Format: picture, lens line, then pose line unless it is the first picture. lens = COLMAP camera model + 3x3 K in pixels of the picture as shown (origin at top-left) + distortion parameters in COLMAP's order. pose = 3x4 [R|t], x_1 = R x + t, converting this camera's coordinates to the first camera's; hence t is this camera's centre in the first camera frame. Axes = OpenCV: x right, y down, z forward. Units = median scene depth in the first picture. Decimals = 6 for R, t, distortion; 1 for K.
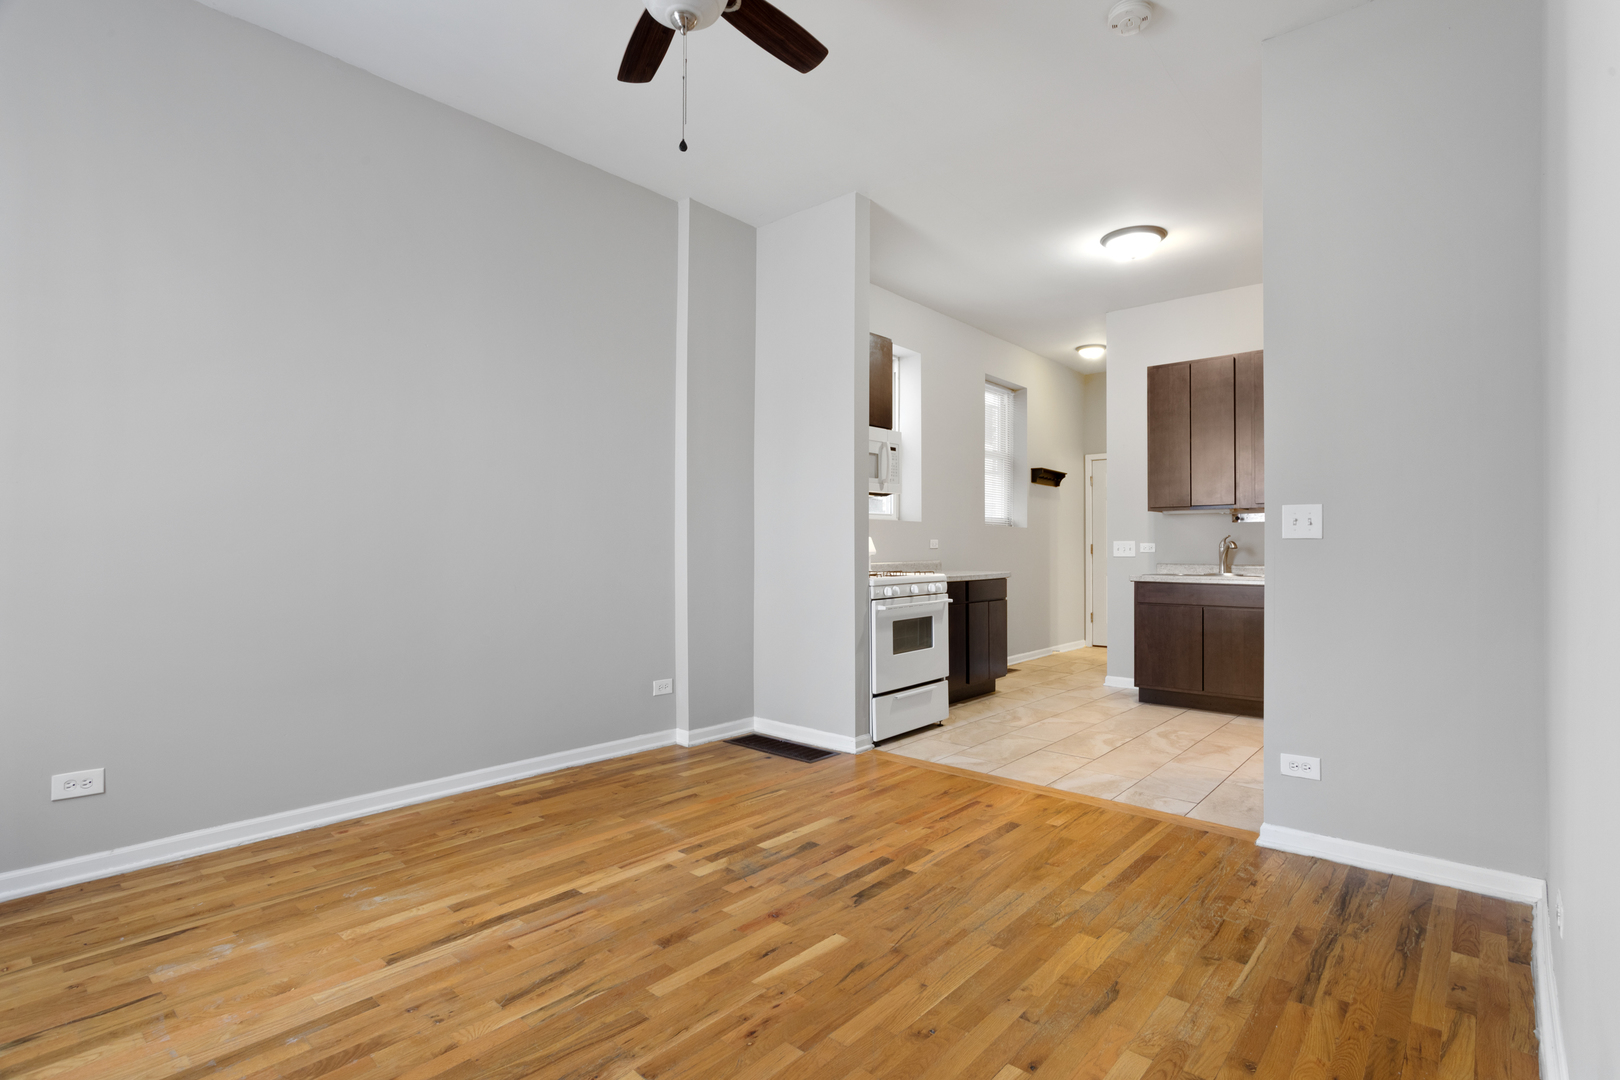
lens RADIAL K [[781.3, 0, 817.2], [0, 781.3, 546.6], [0, 0, 1]] dist [-0.014853, 0.004342]
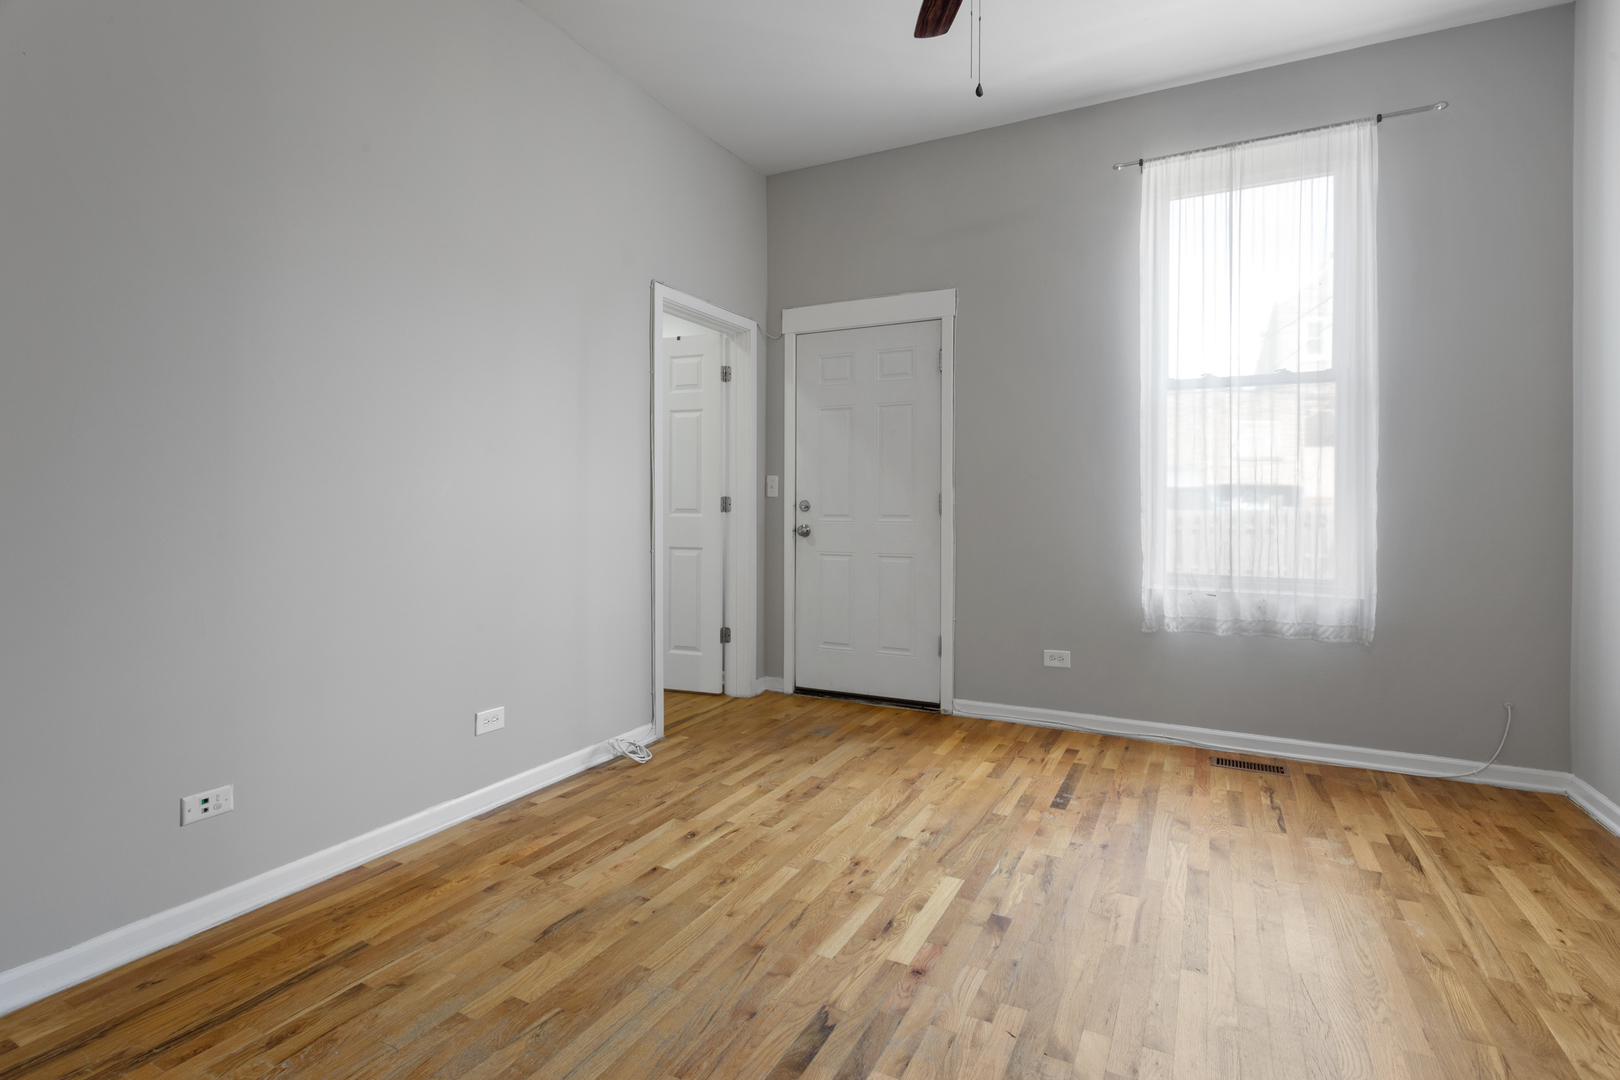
lens RADIAL K [[774.9, 0, 818.5], [0, 774.9, 521.3], [0, 0, 1]] dist [0.000118, 0.000342]
pose [[-0.969805, 0.001515, -0.243875, 0.153163], [-0.002543, 0.999864, 0.016325, 0.002155], [0.243867, 0.016452, -0.969669, 1.133391]]
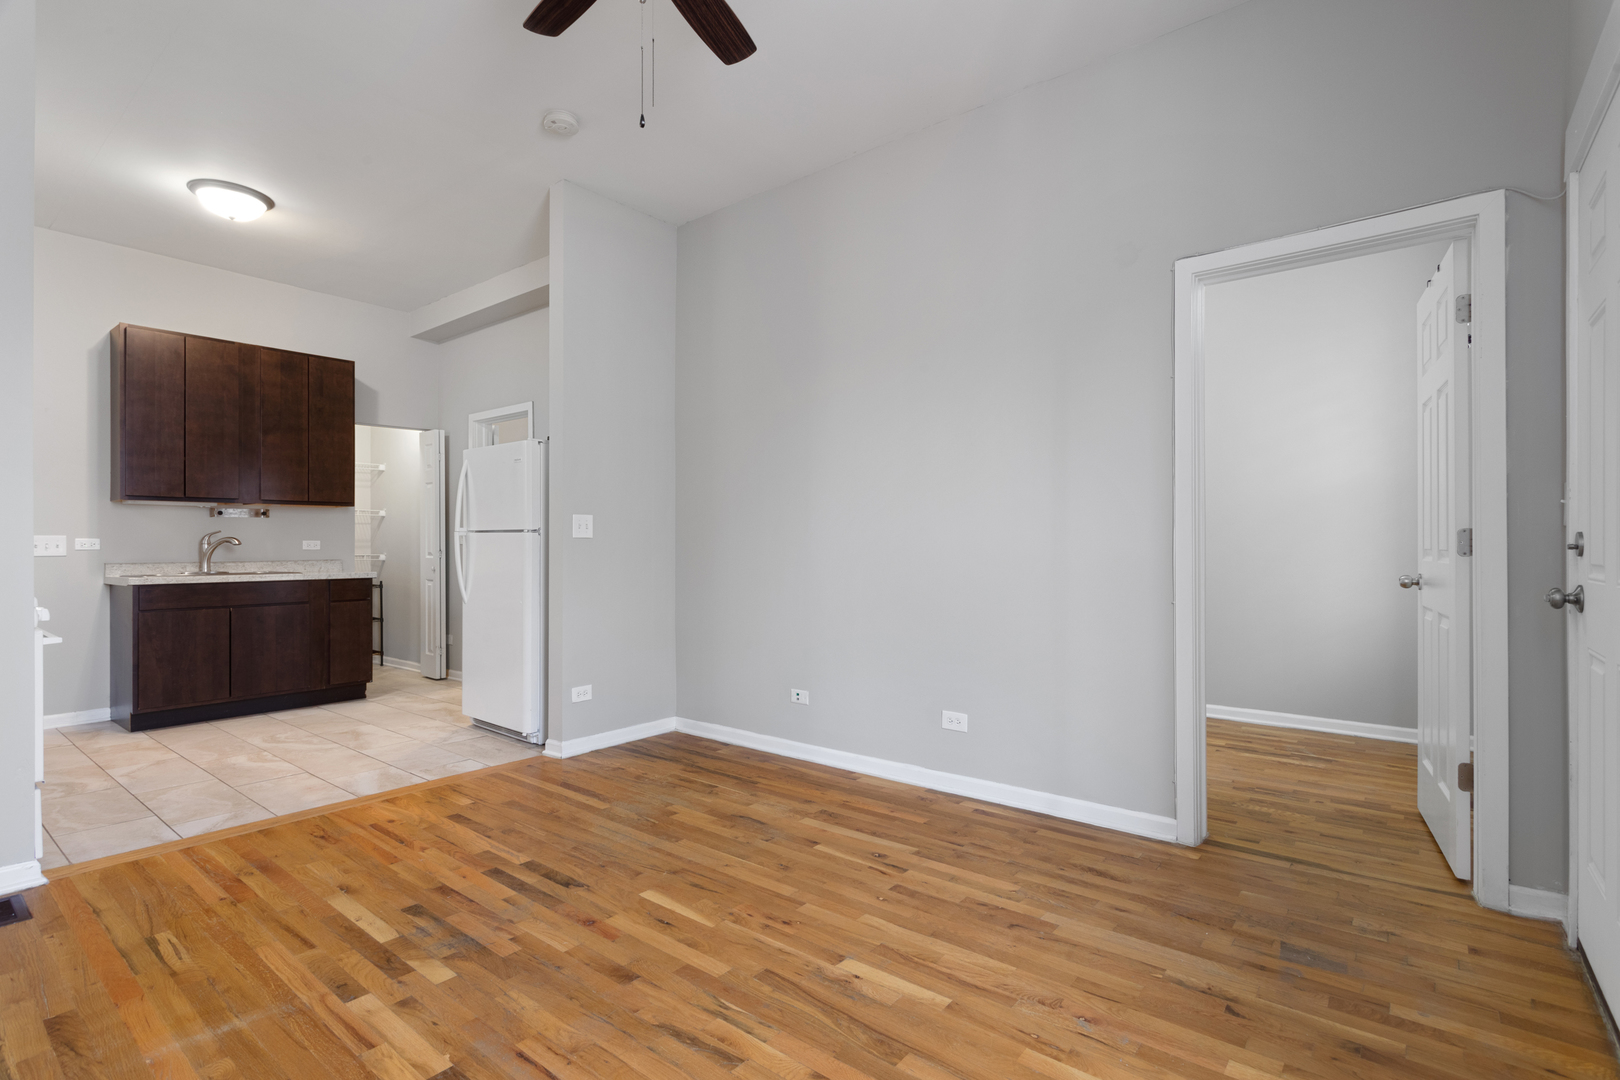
lens RADIAL K [[774.9, 0, 807.6], [0, 774.9, 535.7], [0, 0, 1]] dist [0.000118, 0.000342]
pose [[-0.037999, 0.008443, 0.999242, -0.680712], [-0.001474, 0.999963, -0.008505, -0.002135], [-0.999277, -0.001796, -0.037986, 0.501712]]
